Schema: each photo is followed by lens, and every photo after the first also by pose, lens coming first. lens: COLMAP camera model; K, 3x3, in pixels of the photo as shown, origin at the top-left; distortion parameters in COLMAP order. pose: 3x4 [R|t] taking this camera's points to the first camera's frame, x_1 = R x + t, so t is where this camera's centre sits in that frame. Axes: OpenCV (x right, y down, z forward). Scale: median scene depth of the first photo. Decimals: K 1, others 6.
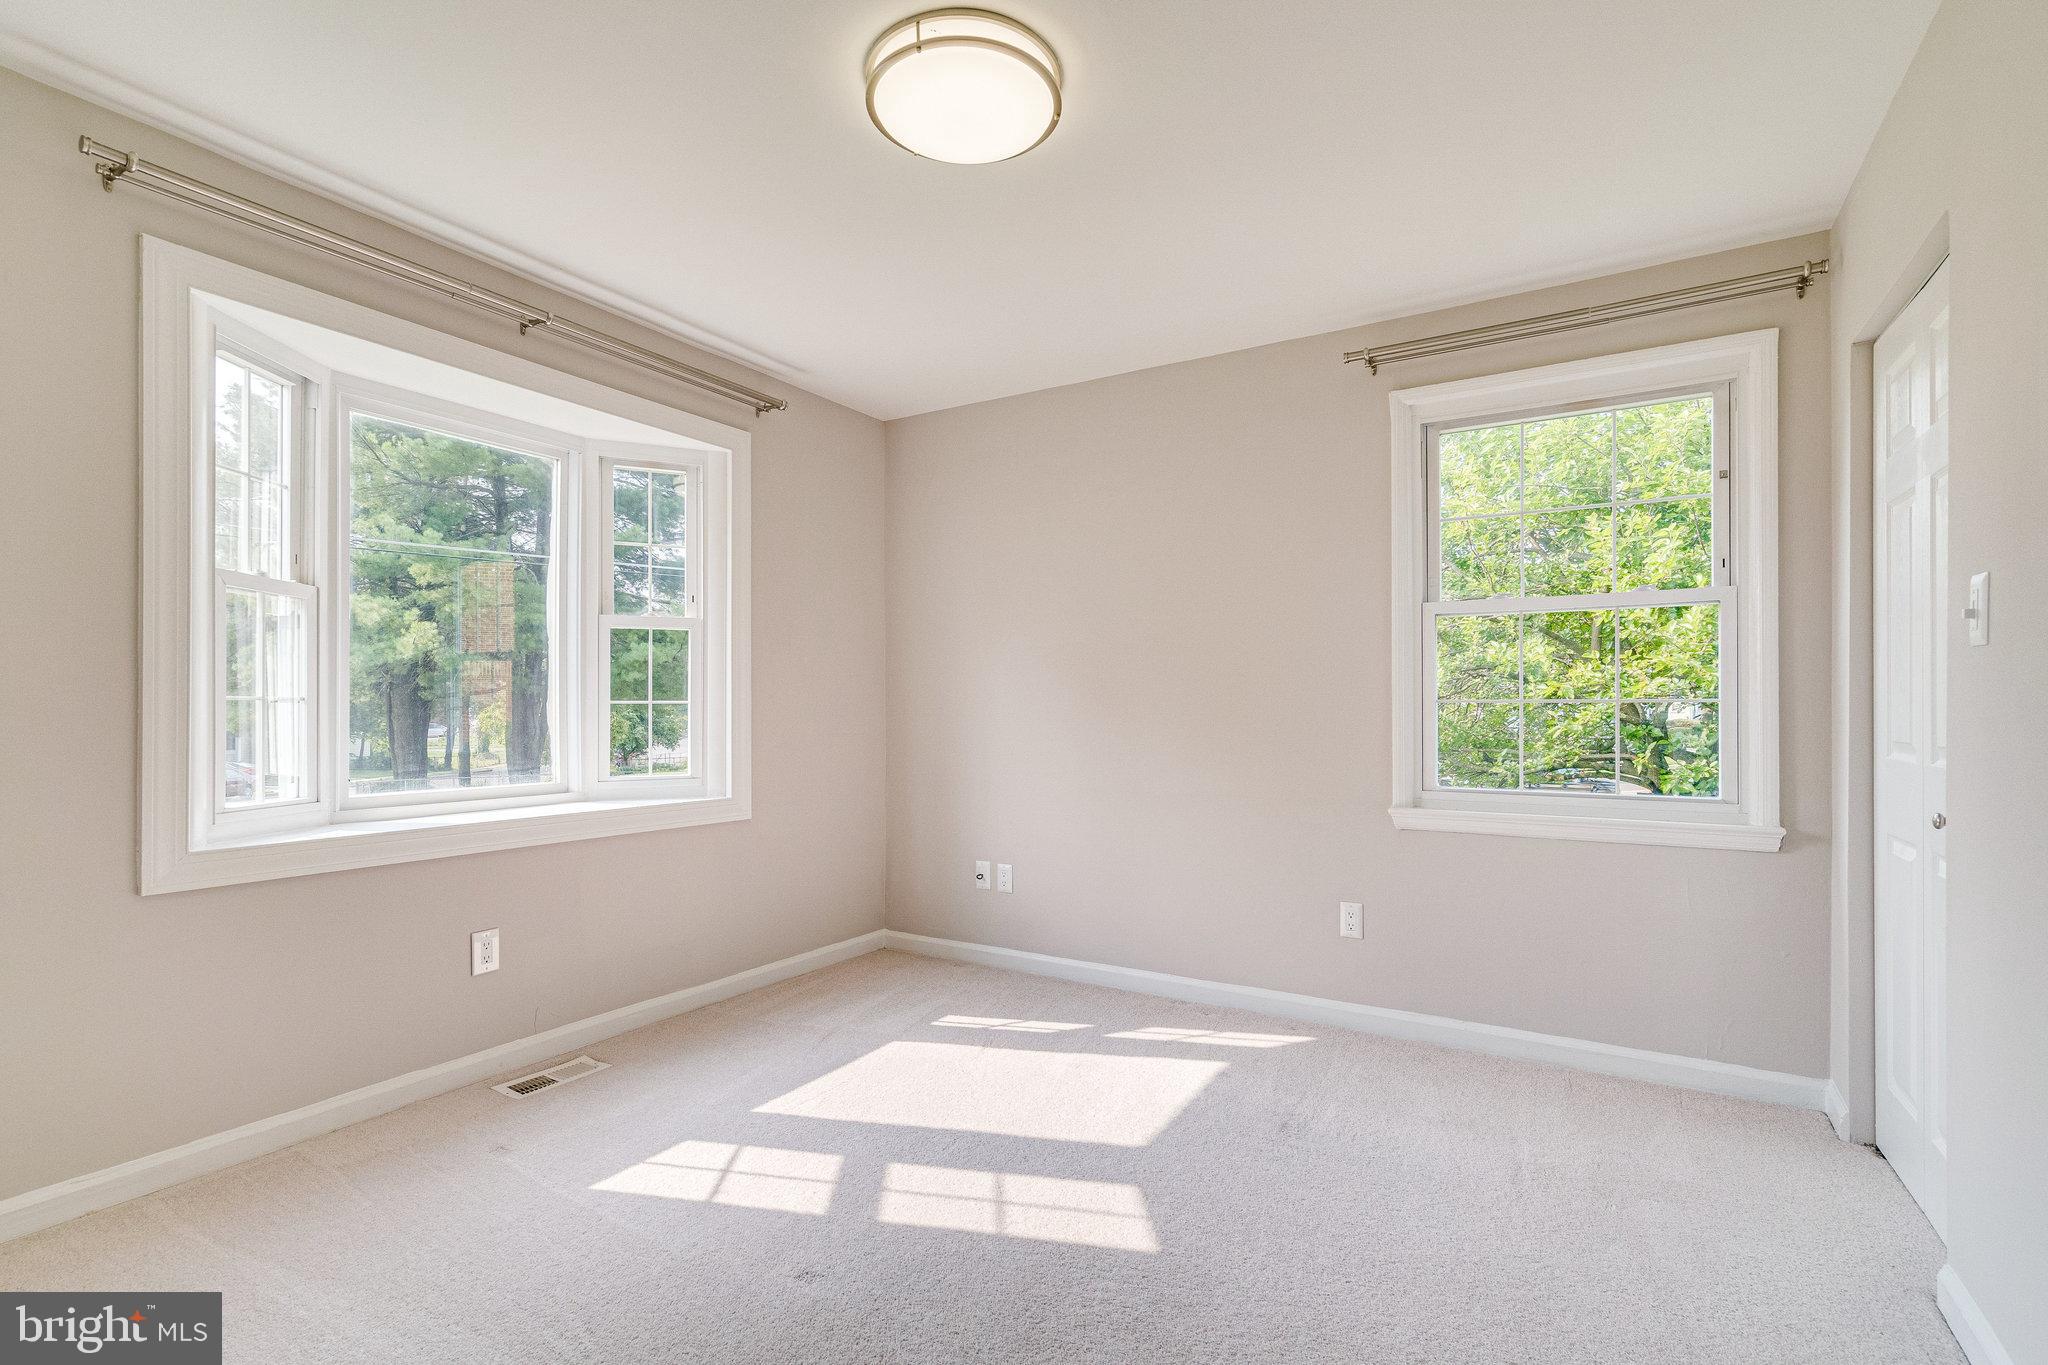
lens RADIAL K [[955.5, 0, 1020.0], [0, 955.5, 692.0], [0, 0, 1]] dist [0.002761, 0.000920]
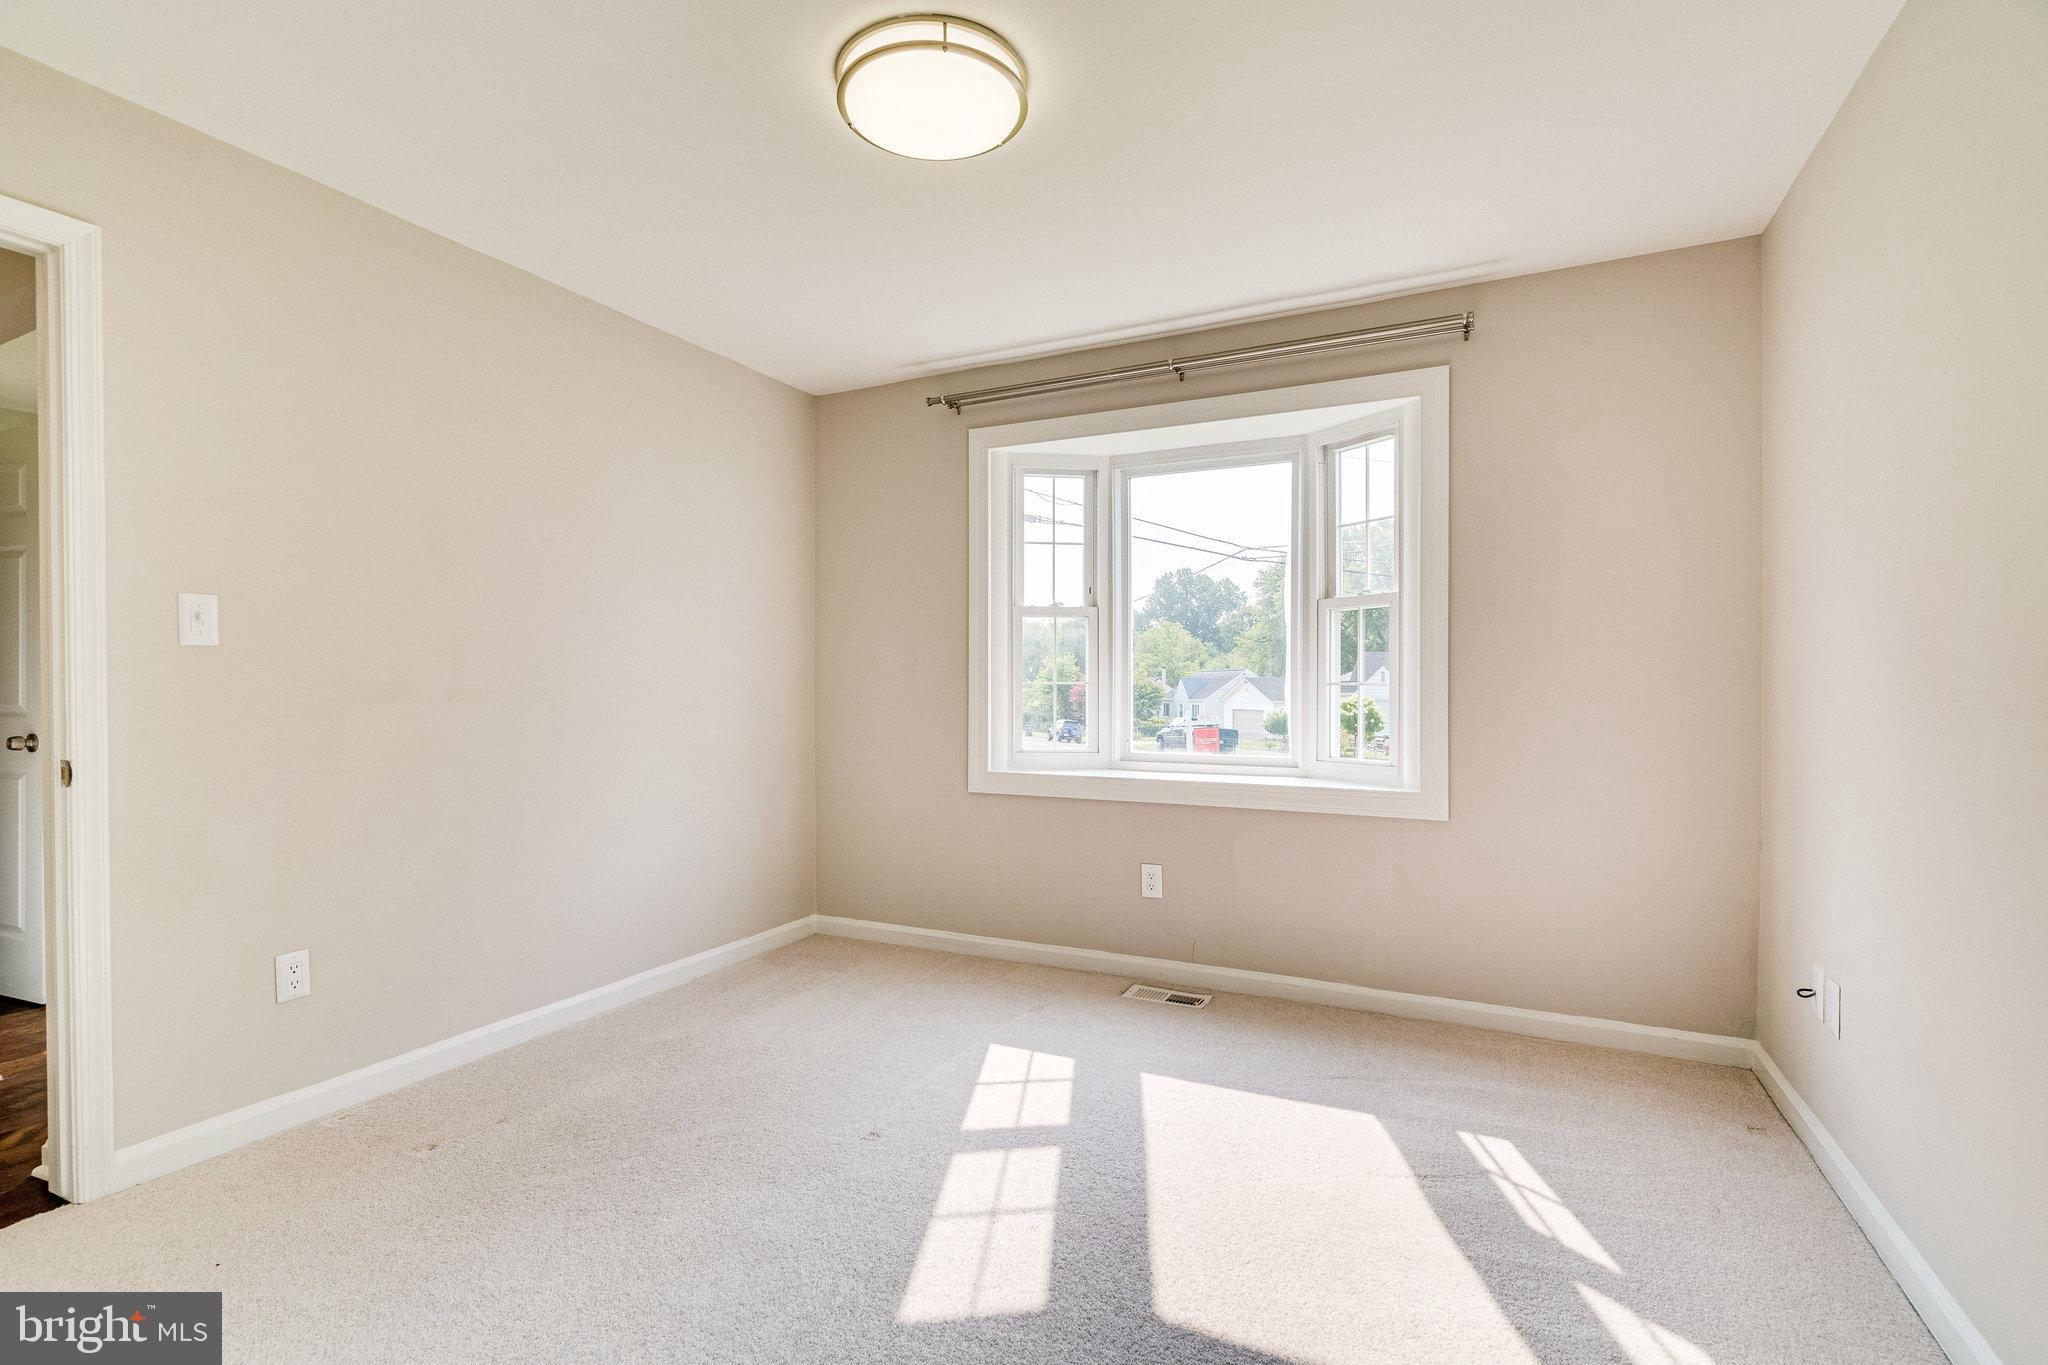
lens RADIAL K [[955.5, 0, 1020.0], [0, 955.5, 692.0], [0, 0, 1]] dist [0.002761, 0.000920]
pose [[0.082075, 0.002420, -0.996623, 0.775717], [0.012911, 0.999911, 0.003491, 0.014177], [0.996543, -0.013154, 0.082036, 0.806536]]
